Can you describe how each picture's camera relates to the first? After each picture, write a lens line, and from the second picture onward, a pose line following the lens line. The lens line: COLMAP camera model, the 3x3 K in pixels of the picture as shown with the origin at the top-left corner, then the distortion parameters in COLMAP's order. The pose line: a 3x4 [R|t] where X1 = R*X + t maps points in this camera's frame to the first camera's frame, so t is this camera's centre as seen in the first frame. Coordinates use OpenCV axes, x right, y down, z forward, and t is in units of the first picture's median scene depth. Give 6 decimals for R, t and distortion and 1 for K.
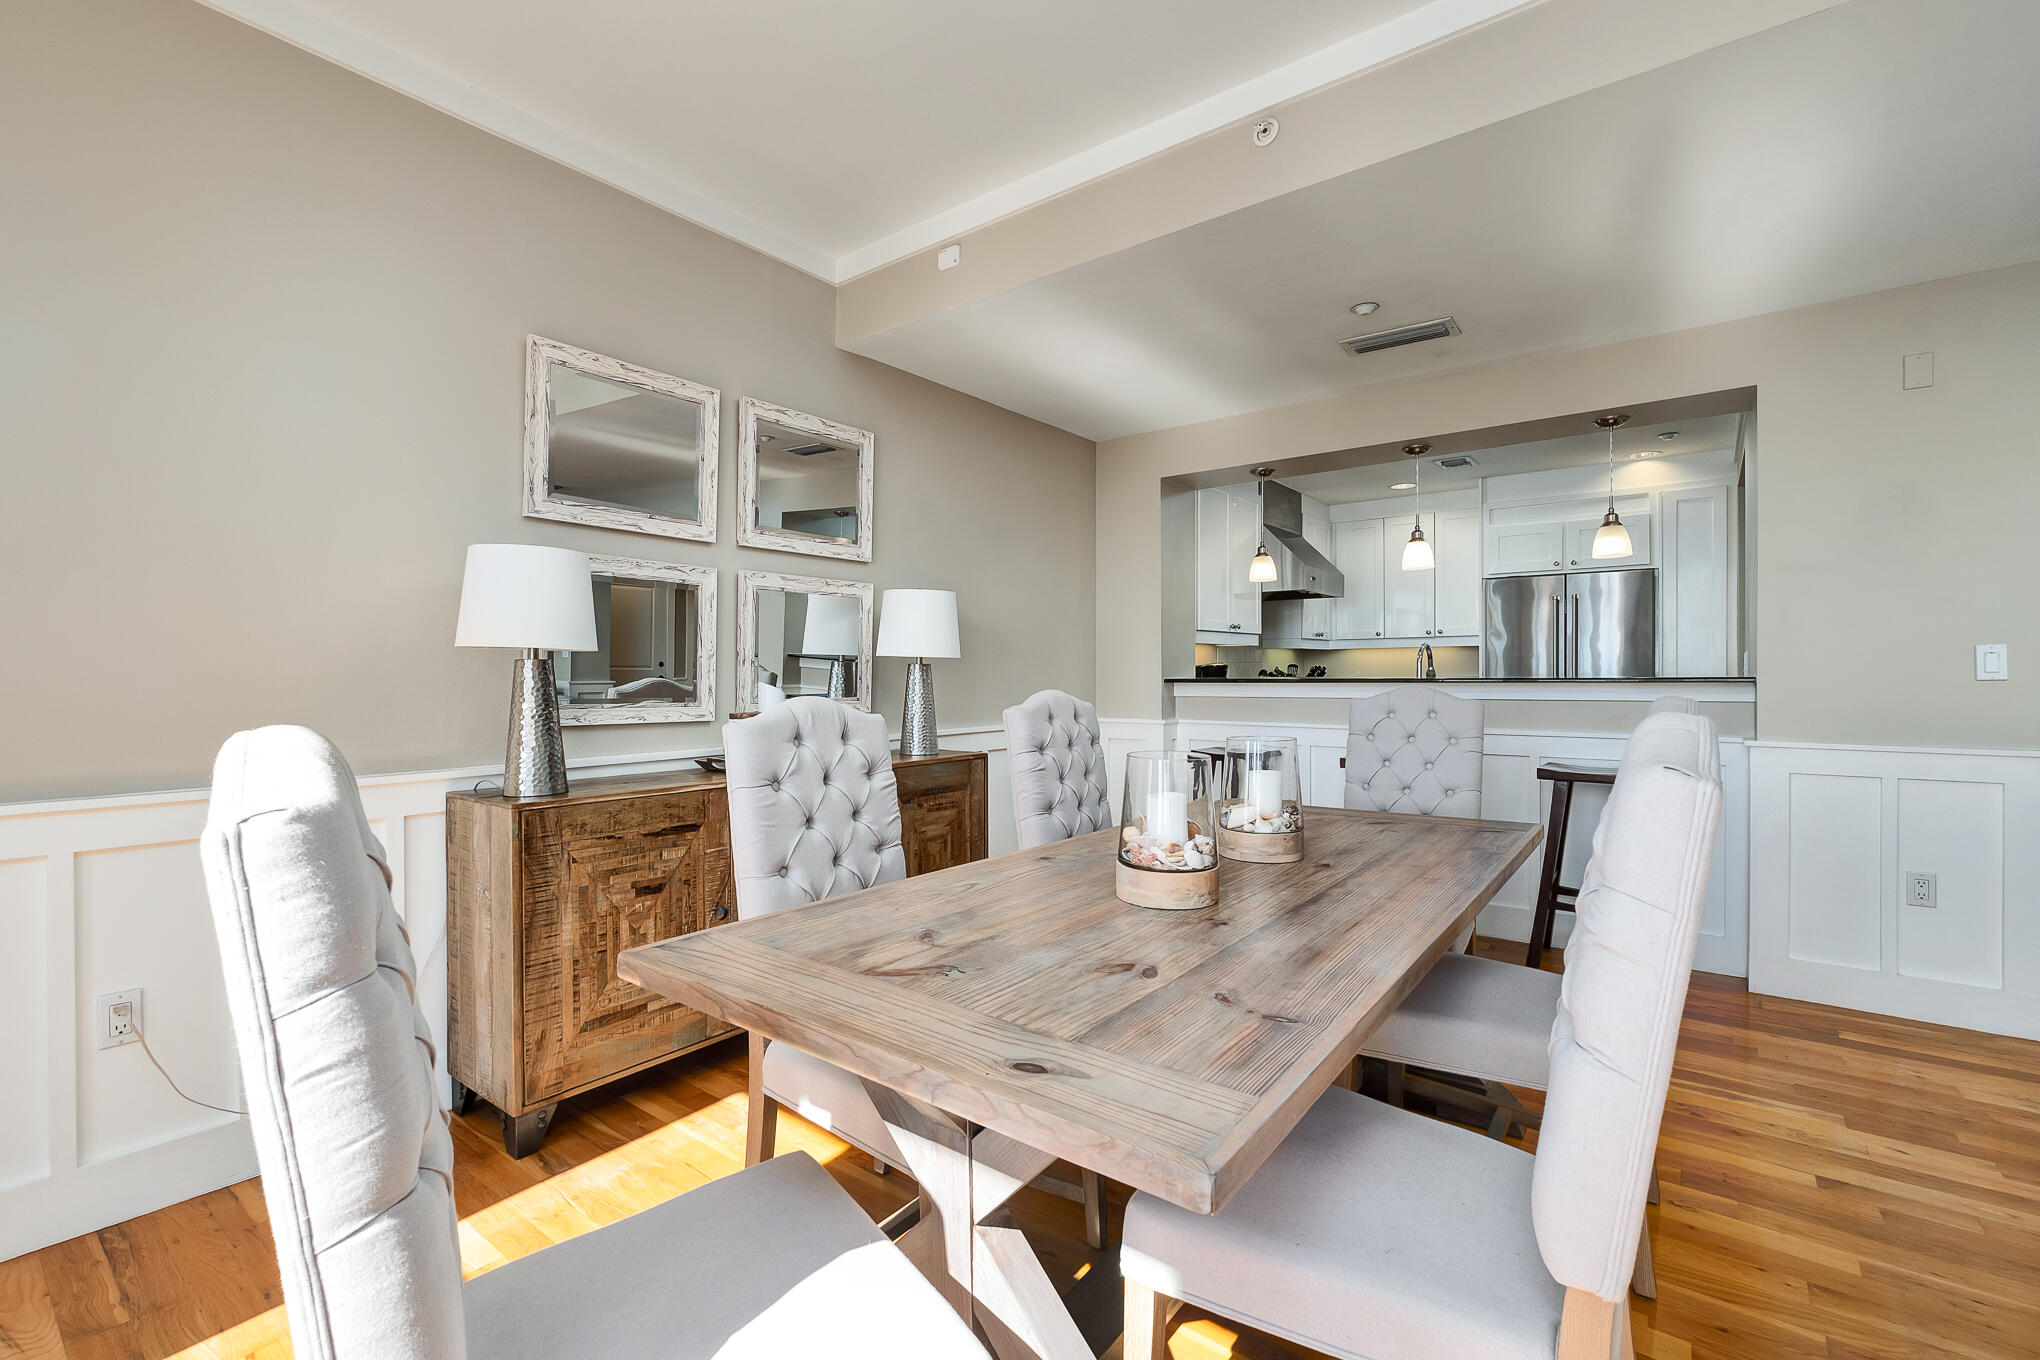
lens RADIAL K [[895.5, 0, 1020.0], [0, 895.5, 680.0], [0, 0, 1]] dist [0.001264, 0.000243]
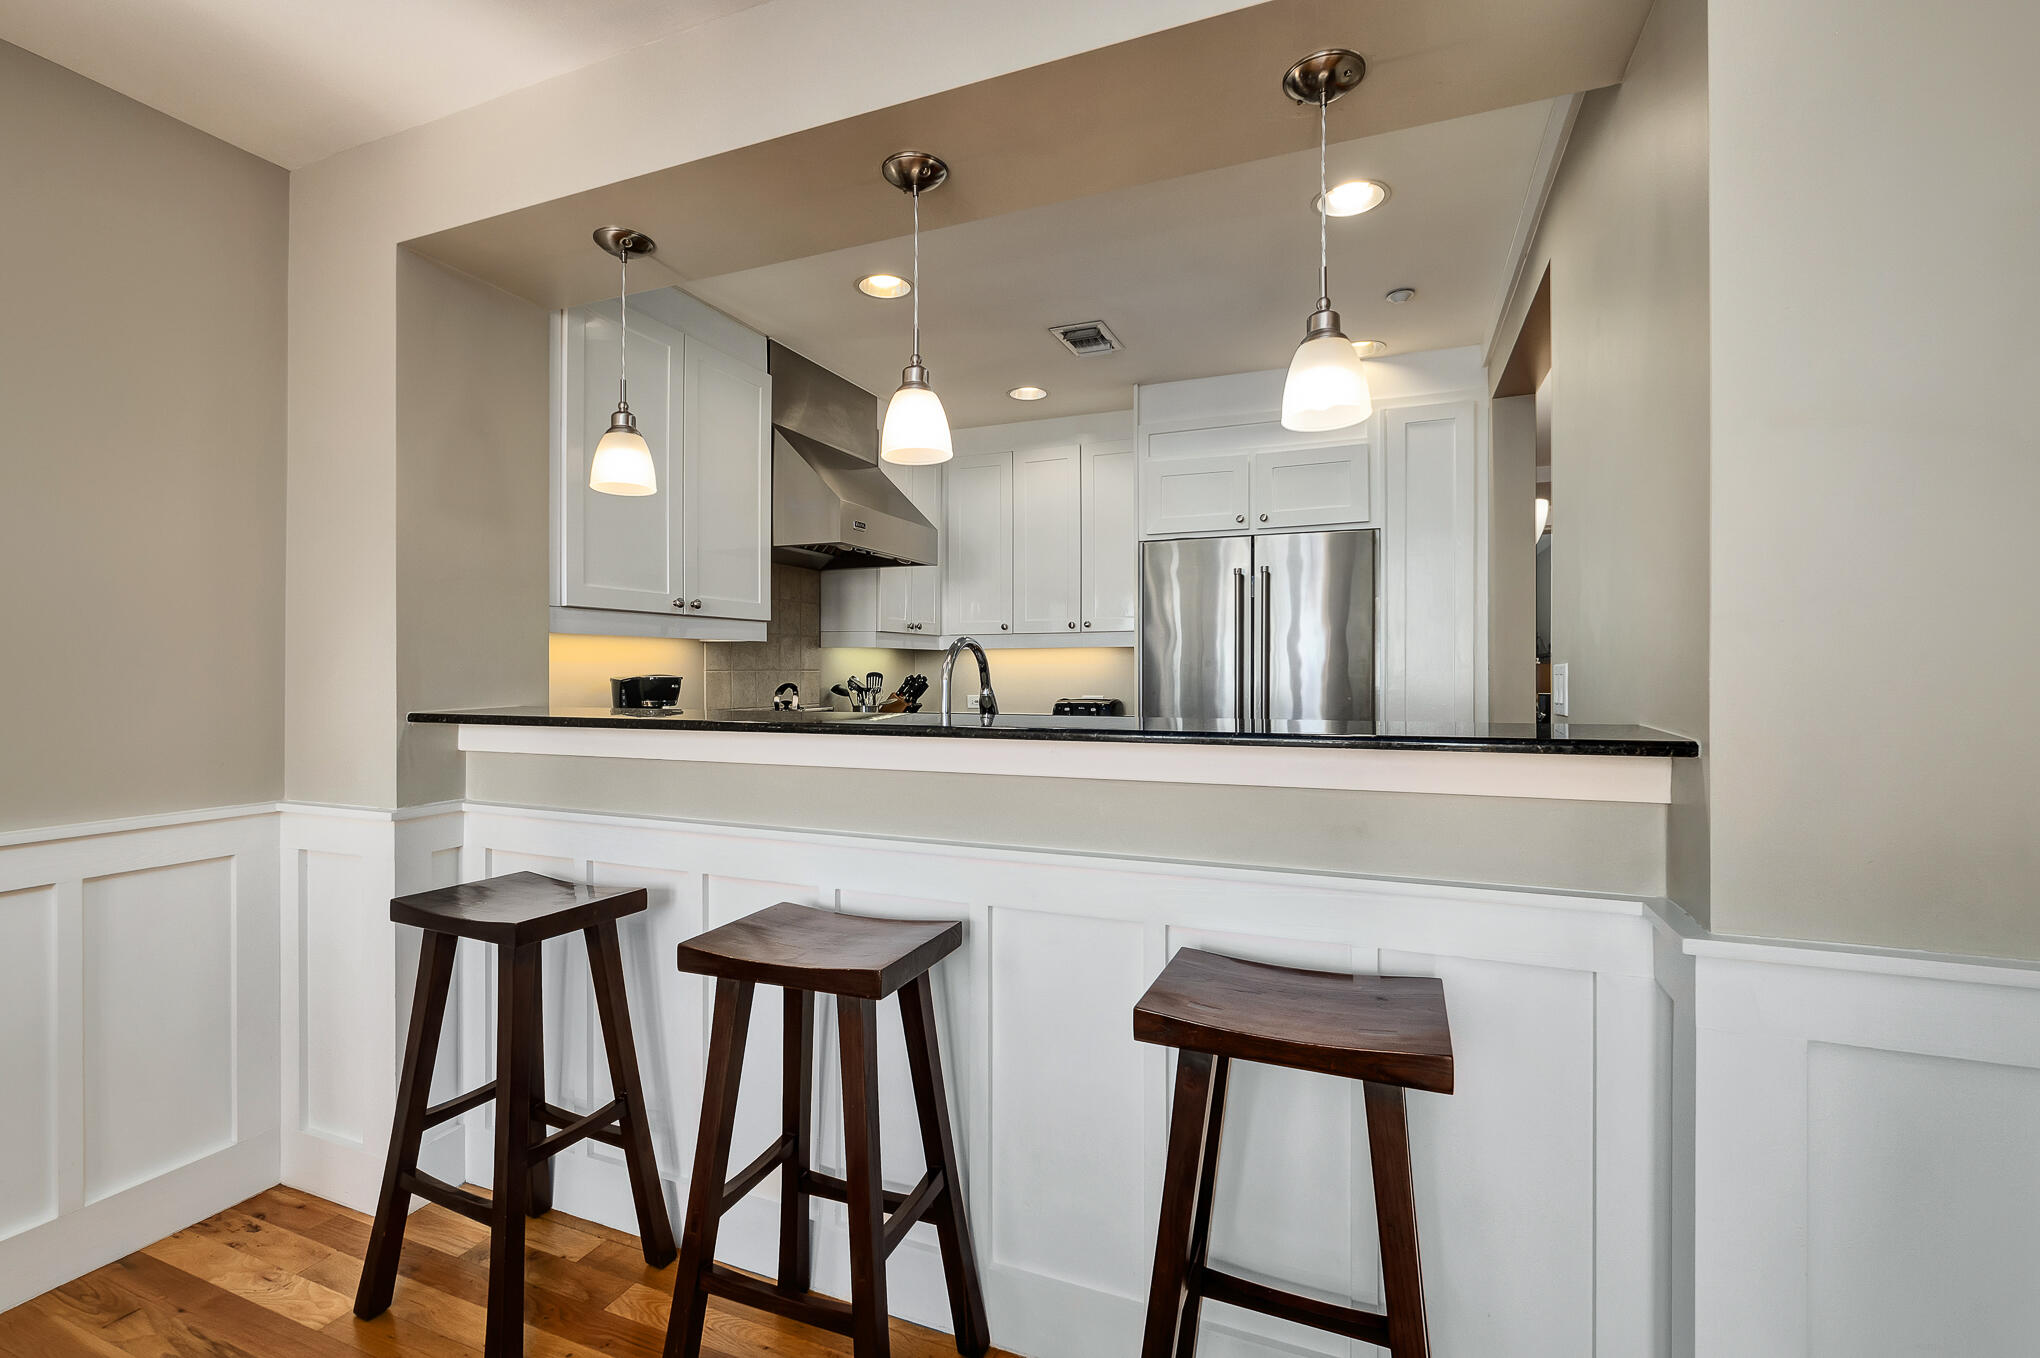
lens RADIAL K [[895.5, 0, 1020.0], [0, 895.5, 679.0], [0, 0, 1]] dist [0.001264, 0.000243]
pose [[0.963337, 0.000747, 0.268295, 0.326047], [0.000866, 0.999982, -0.005896, -0.014889], [-0.268294, 0.005912, 0.963319, 0.504756]]
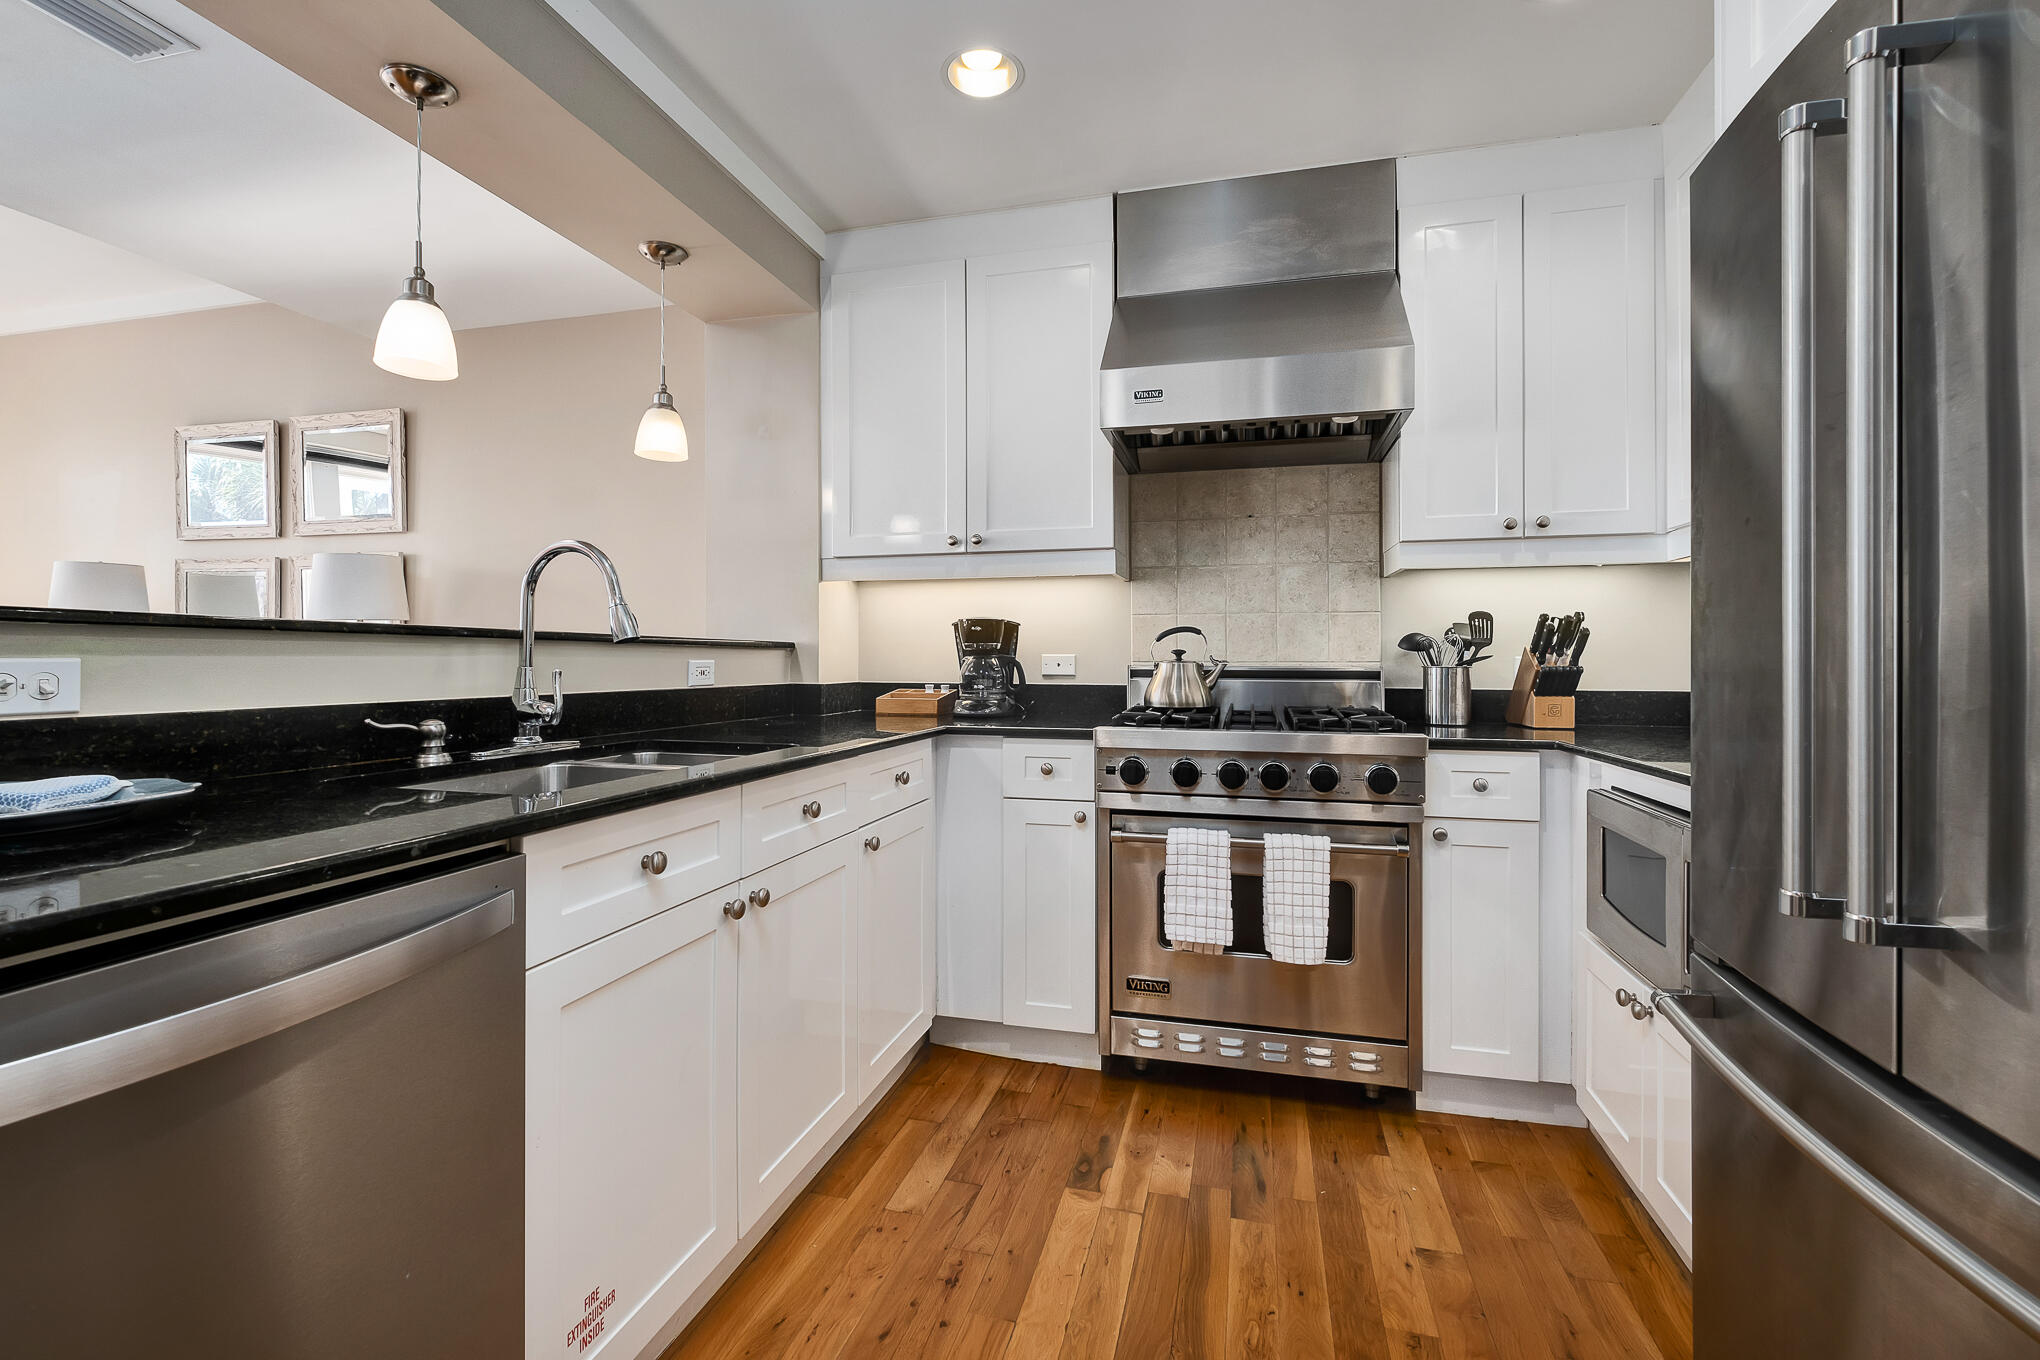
lens RADIAL K [[895.5, 0, 1020.0], [0, 895.5, 680.0], [0, 0, 1]] dist [0.001264, 0.000243]
pose [[0.387842, 0.020969, -0.921487, 0.757797], [-0.014702, 0.999755, 0.016562, 0.006360], [0.921608, 0.007124, 0.388056, 0.901531]]
